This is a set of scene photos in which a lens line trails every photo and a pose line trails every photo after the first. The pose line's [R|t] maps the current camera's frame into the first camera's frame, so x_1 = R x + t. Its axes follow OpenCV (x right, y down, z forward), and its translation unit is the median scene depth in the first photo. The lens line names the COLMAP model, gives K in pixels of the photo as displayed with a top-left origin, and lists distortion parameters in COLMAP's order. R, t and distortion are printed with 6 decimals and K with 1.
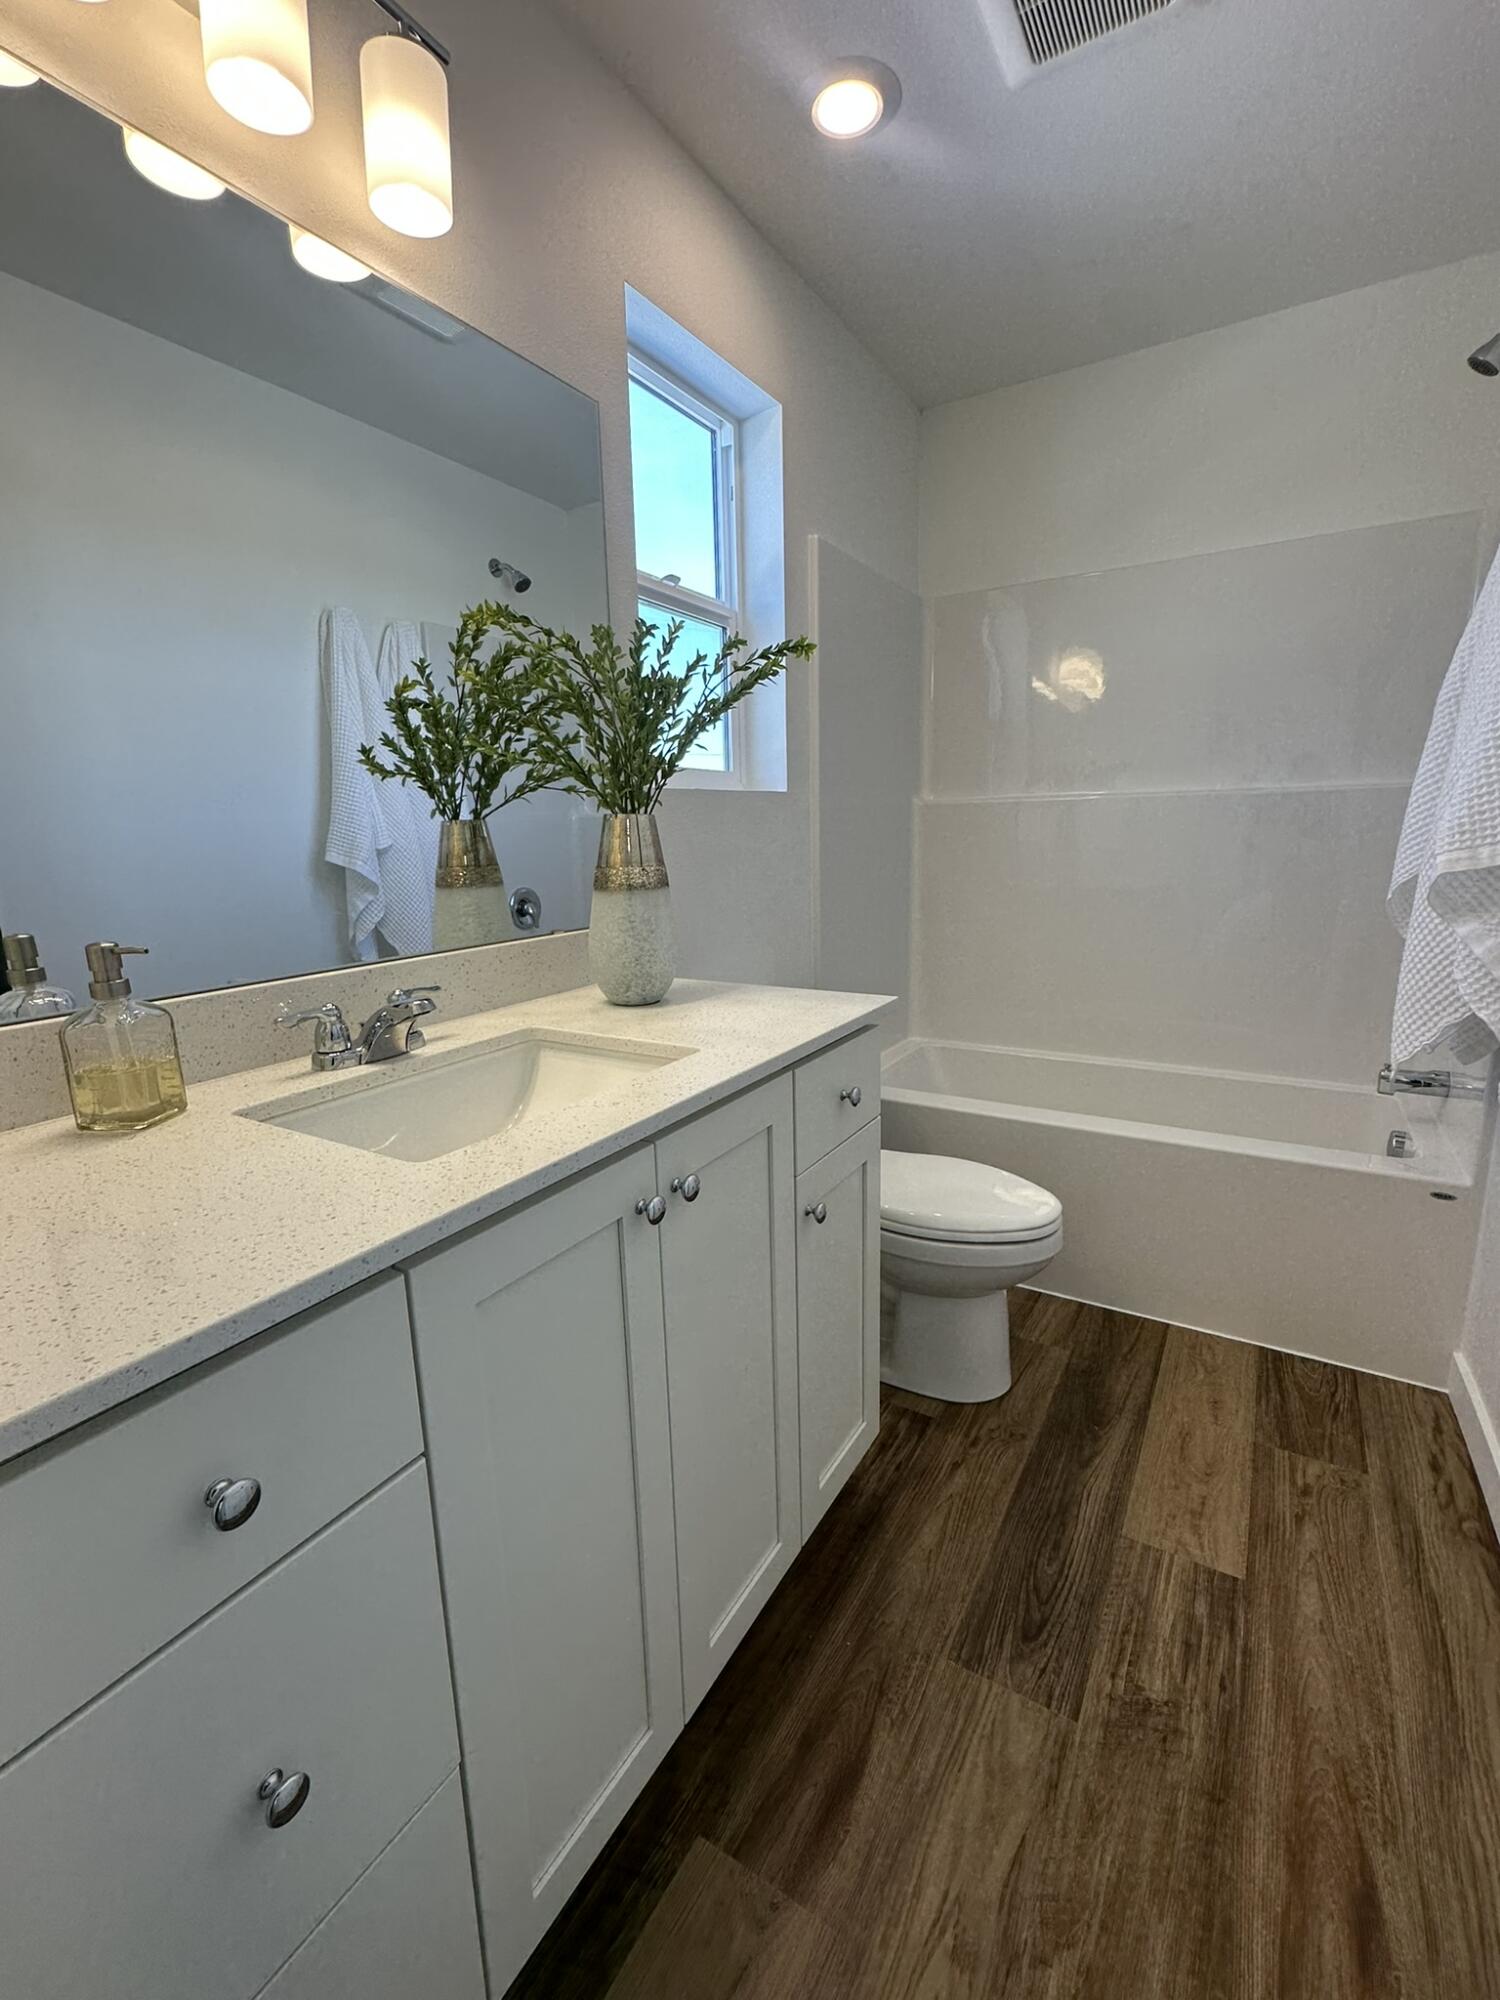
lens RADIAL K [[871.7, 0, 749.1], [0, 871.7, 994.5], [0, 0, 1]] dist [-0.000054, 0.000008]
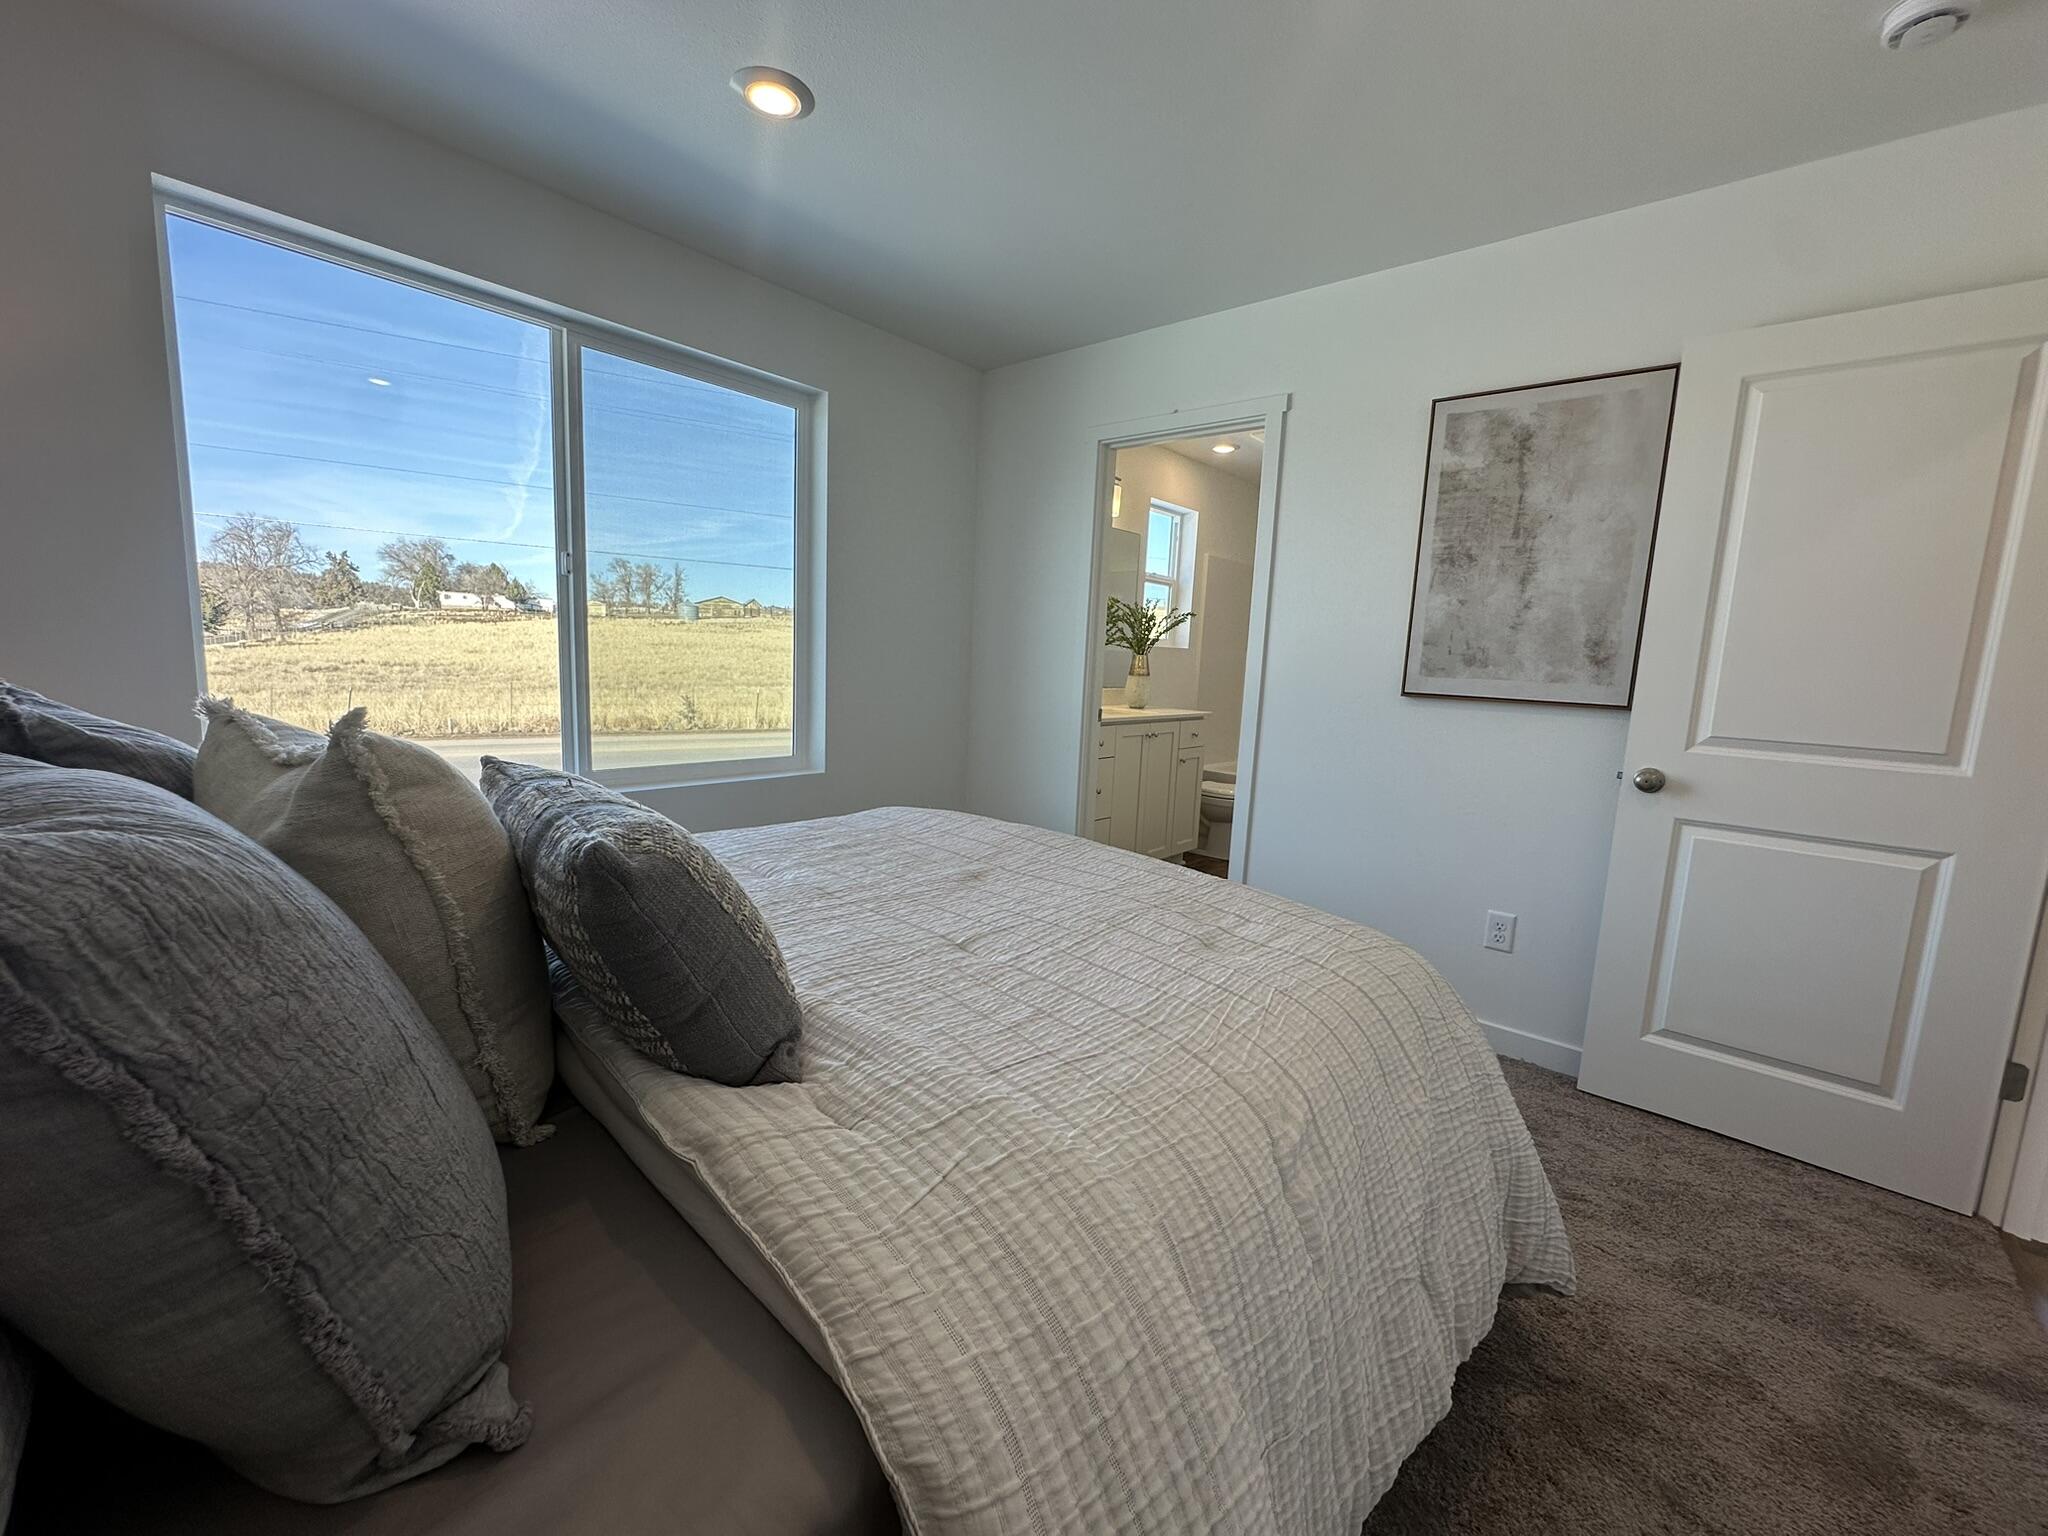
lens RADIAL K [[815.6, 0, 1022.4], [0, 815.6, 769.5], [0, 0, 1]] dist [-0.001194, -0.000001]
pose [[0.985255, 0.106596, -0.133825, -0.108796], [-0.110233, 0.993704, -0.020049, 0.354802], [0.130845, 0.034505, 0.990802, -2.192751]]
